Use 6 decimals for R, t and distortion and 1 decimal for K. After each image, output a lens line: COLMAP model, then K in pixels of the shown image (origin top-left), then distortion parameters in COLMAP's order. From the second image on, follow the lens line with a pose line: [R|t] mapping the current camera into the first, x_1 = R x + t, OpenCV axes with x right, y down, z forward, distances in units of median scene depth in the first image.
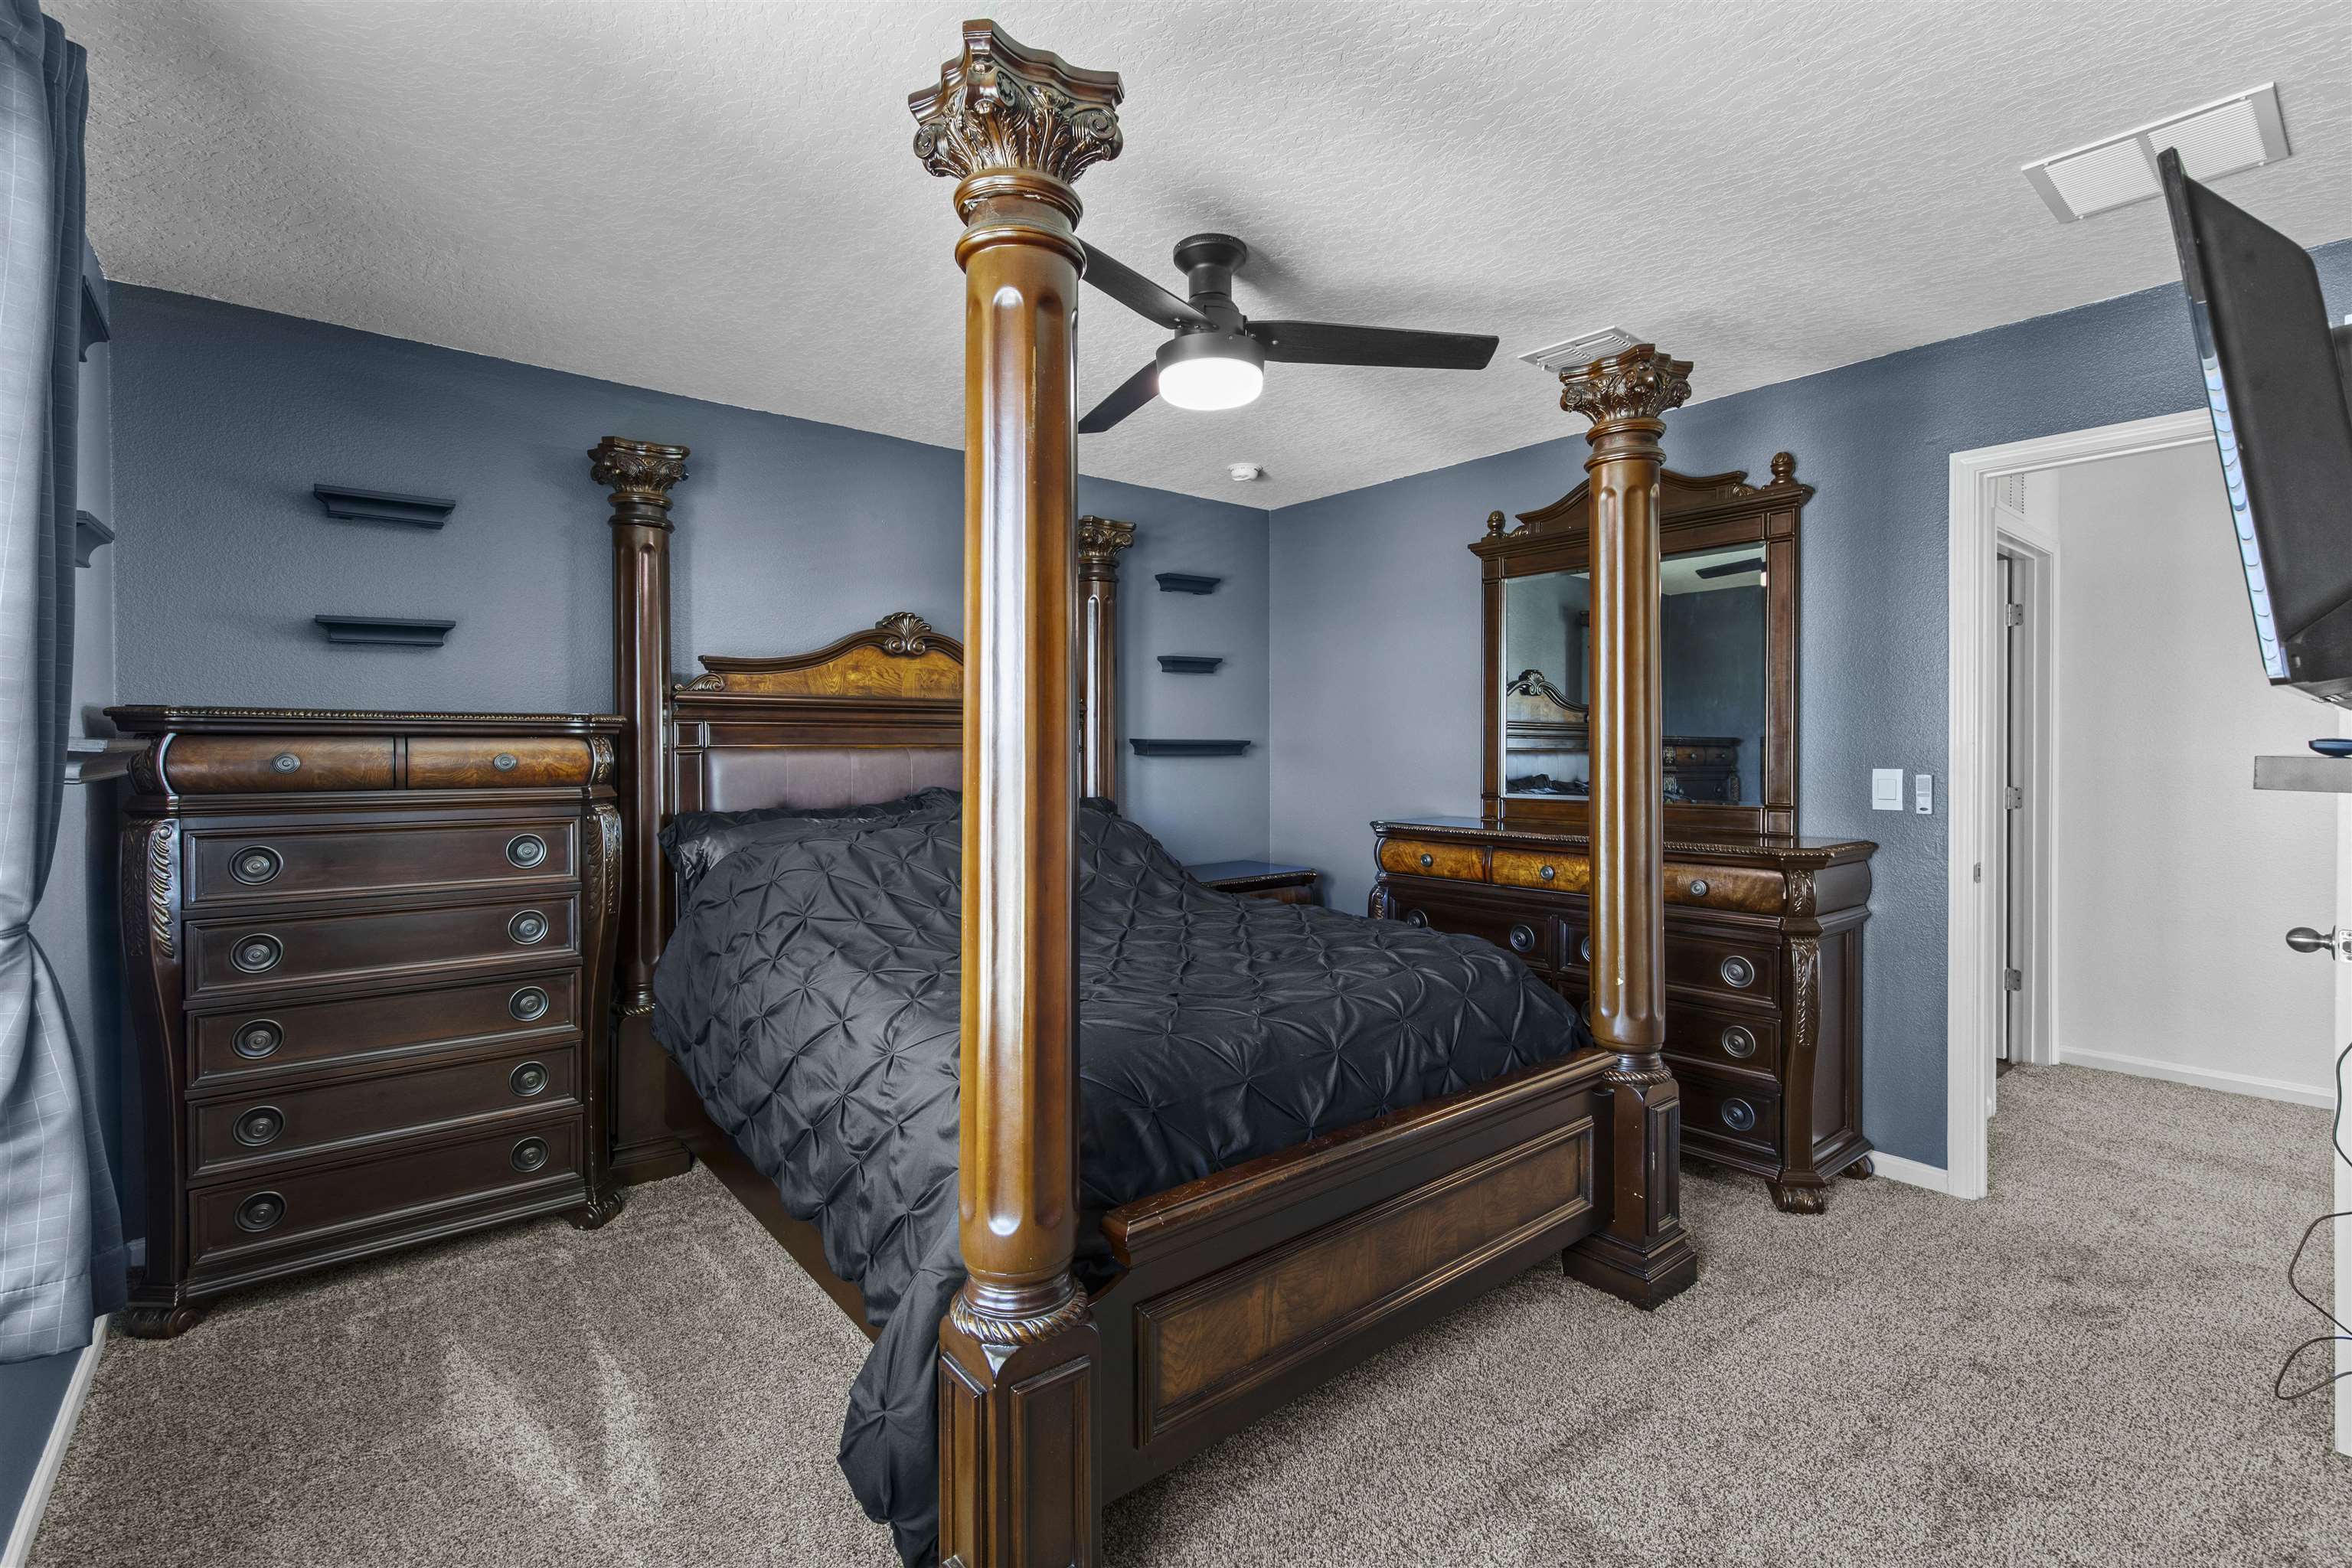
lens RADIAL K [[1059.0, 0, 1188.5], [0, 1059.0, 764.1], [0, 0, 1]] dist [0.005679, 0.000277]
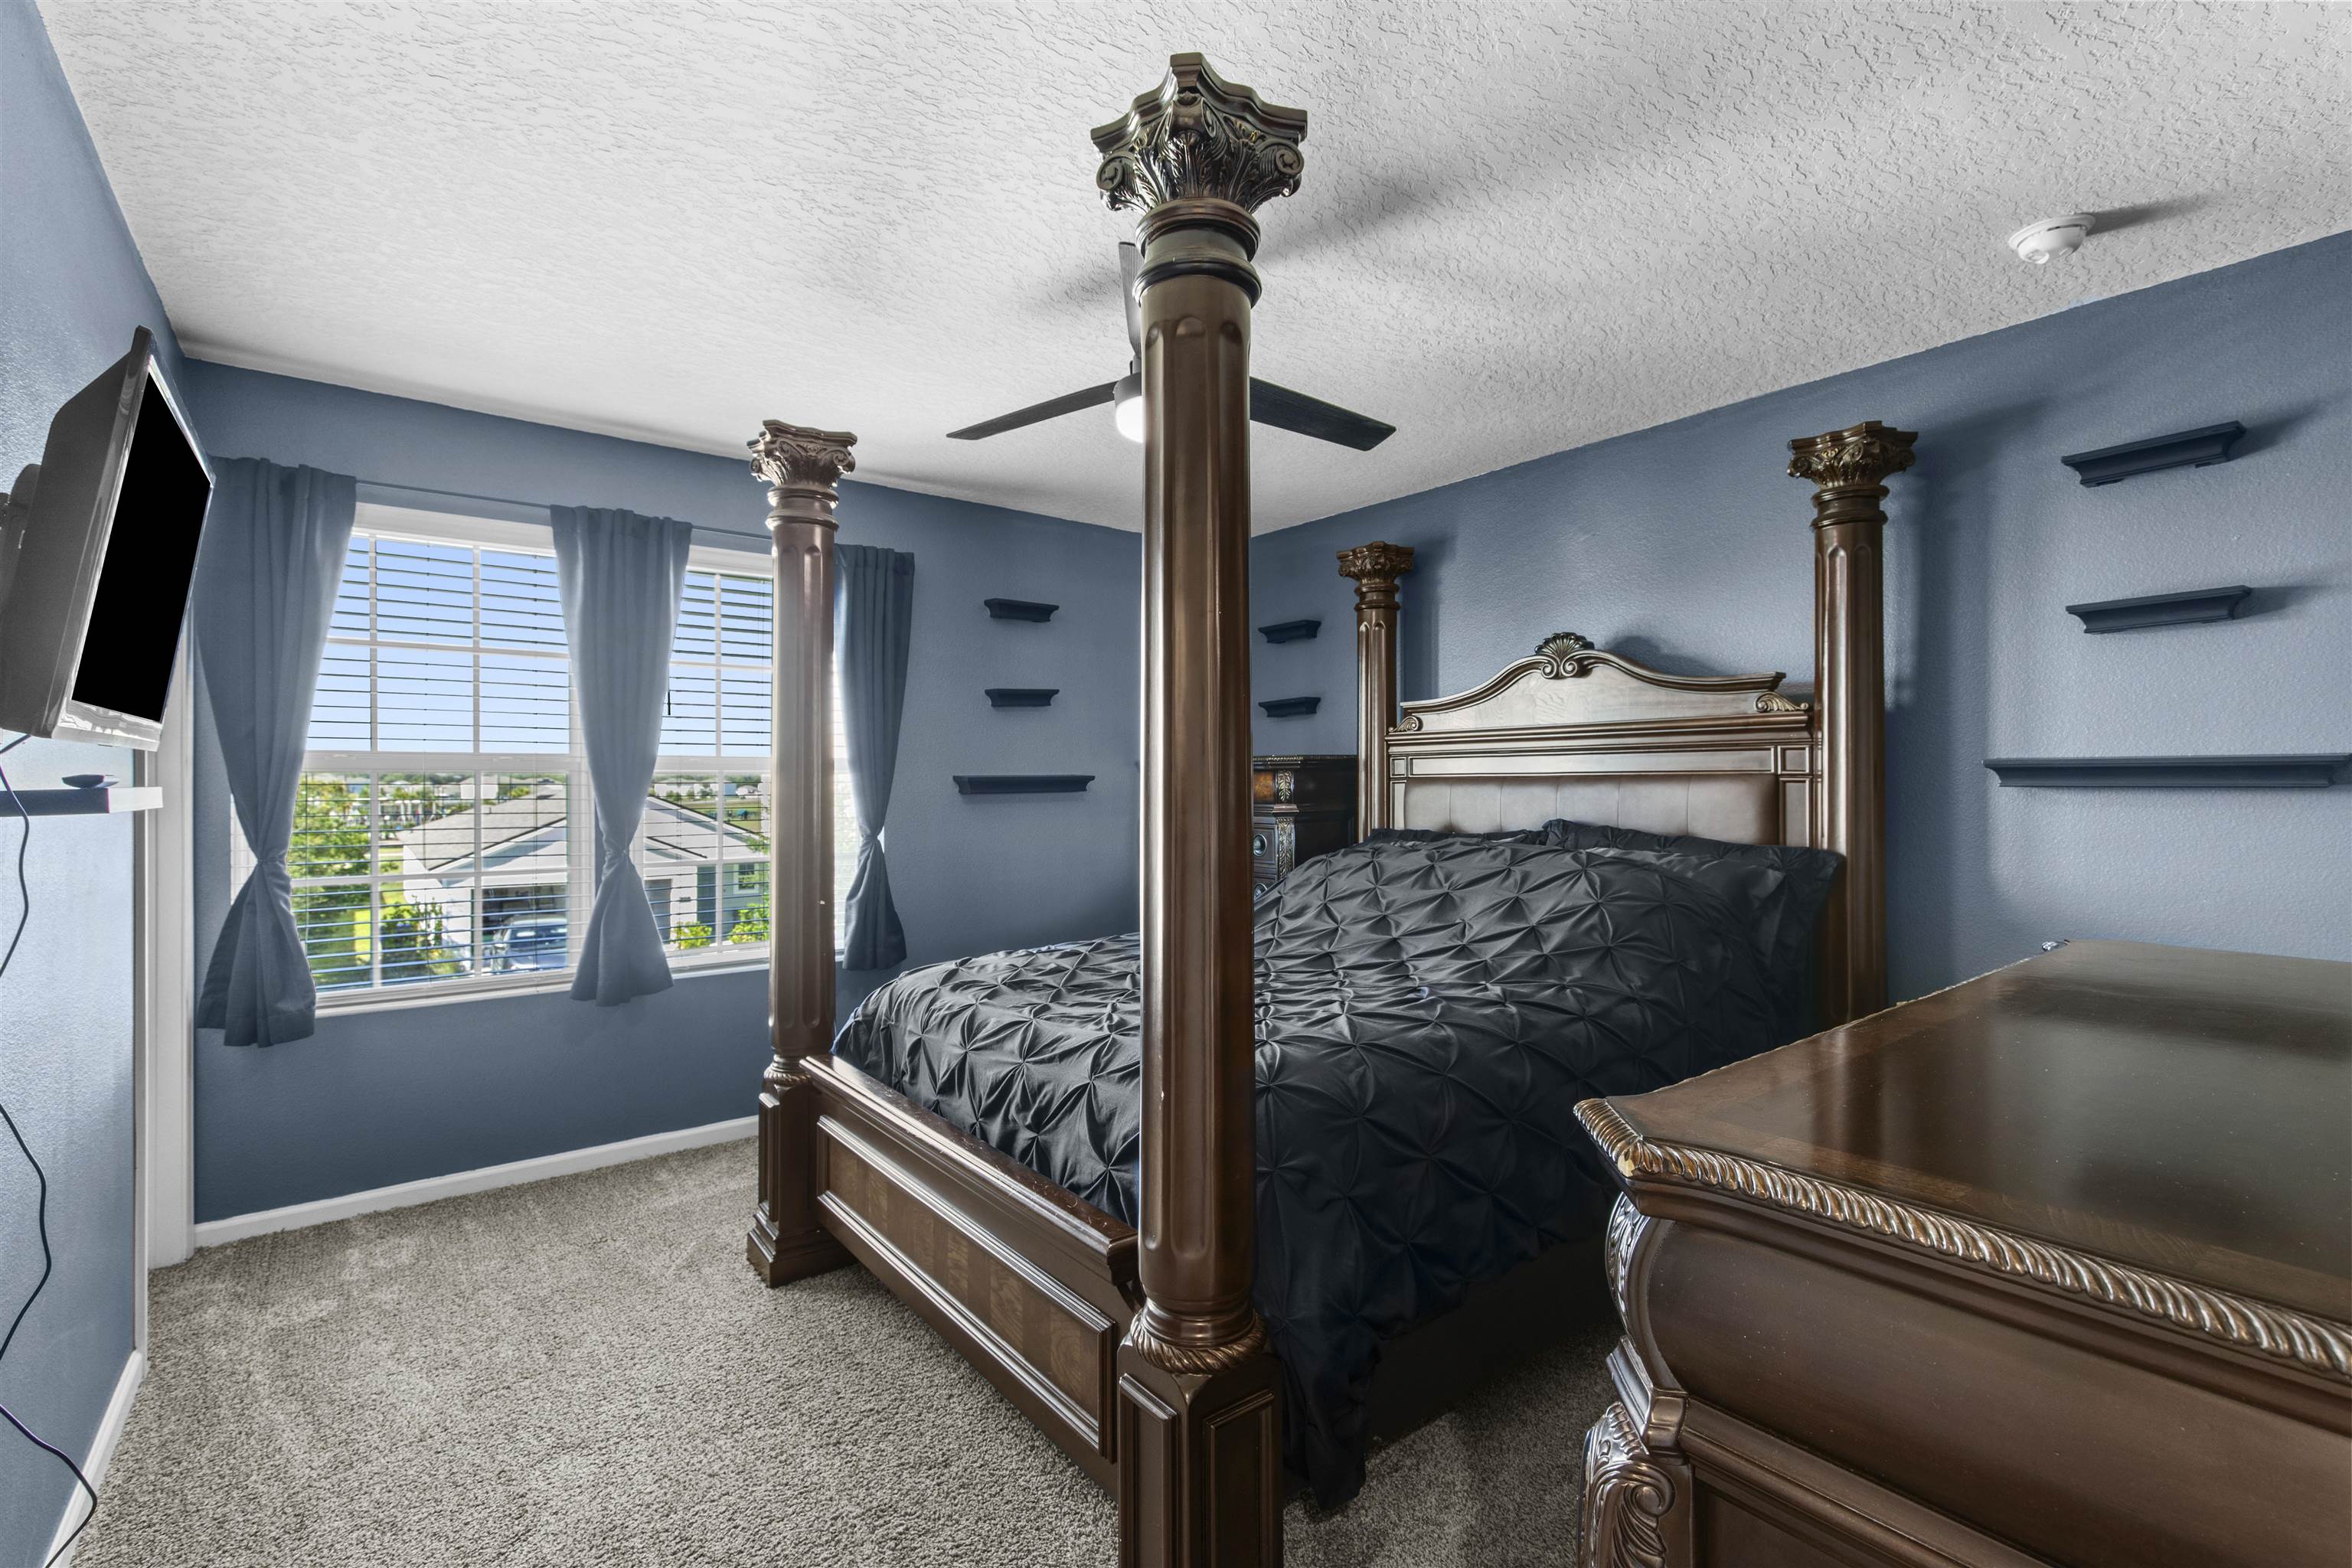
lens RADIAL K [[1059.0, 0, 1178.7], [0, 1059.0, 780.8], [0, 0, 1]] dist [0.005679, 0.000277]
pose [[-0.039180, -0.003442, -0.999226, 0.569355], [-0.015920, 0.999869, -0.002820, -0.002608], [0.999105, 0.015797, -0.039229, 0.580519]]
